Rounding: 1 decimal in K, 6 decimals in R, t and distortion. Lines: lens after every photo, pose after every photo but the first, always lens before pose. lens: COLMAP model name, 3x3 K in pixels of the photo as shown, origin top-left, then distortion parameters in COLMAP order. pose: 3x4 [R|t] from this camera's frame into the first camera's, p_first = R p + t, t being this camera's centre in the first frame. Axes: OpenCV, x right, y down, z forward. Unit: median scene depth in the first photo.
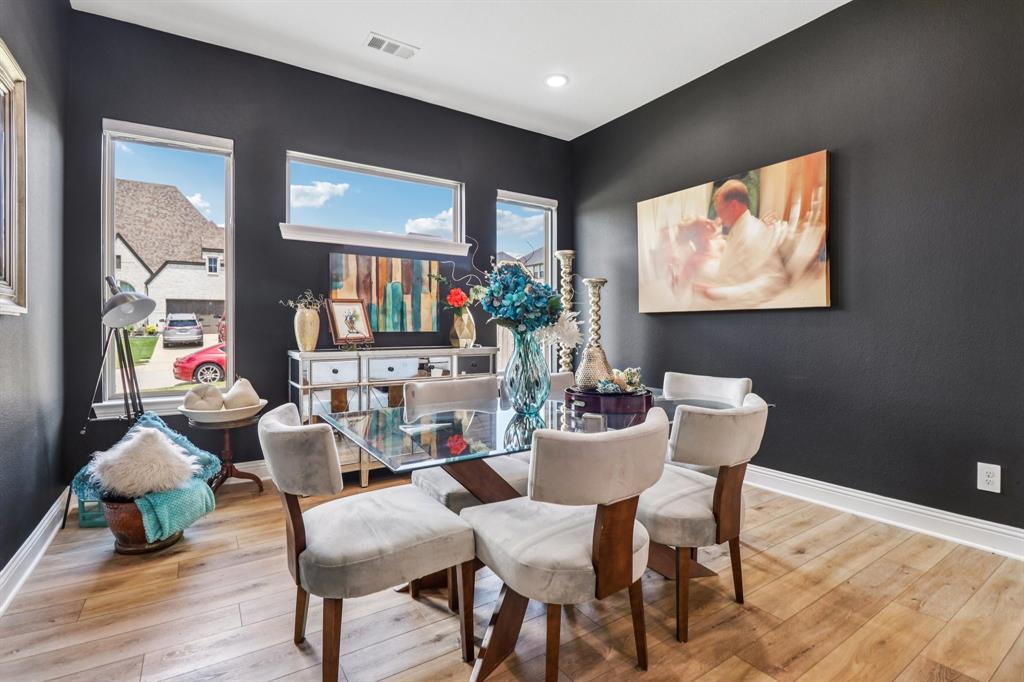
lens RADIAL K [[466.5, 0, 489.7], [0, 466.5, 336.7], [0, 0, 1]] dist [0.000738, -0.013195]
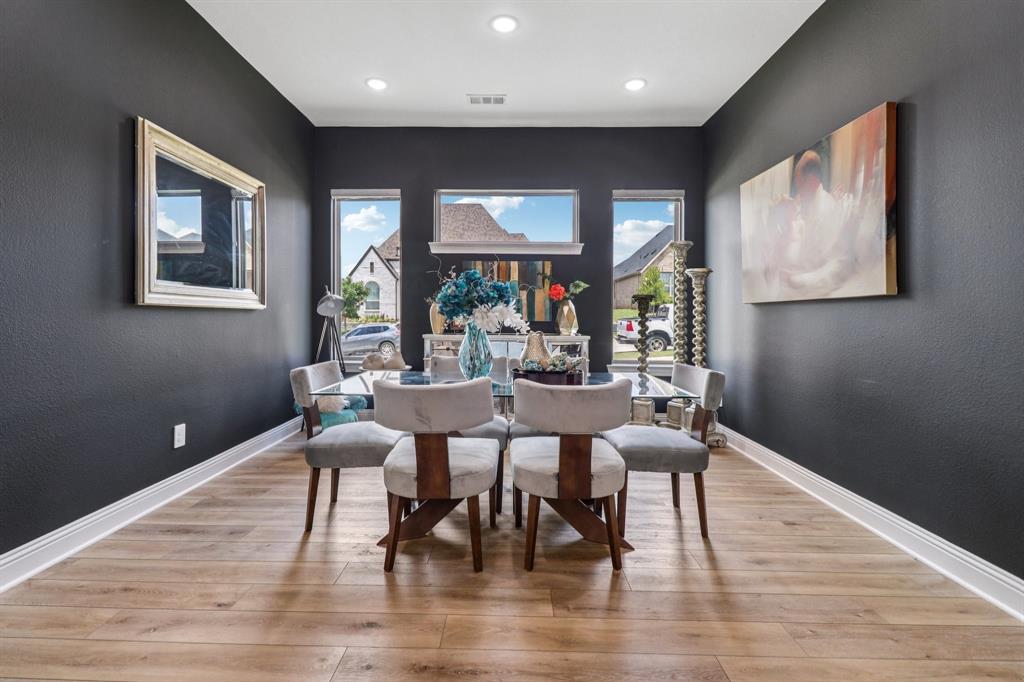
lens RADIAL K [[466.0, 0, 506.3], [0, 466.0, 327.0], [0, 0, 1]] dist [0.020201, -0.011606]
pose [[0.835288, 0.017615, -0.549531, 0.550687], [-0.018123, 0.999826, 0.004504, -0.000409], [0.549515, 0.006197, 0.835461, -0.043875]]
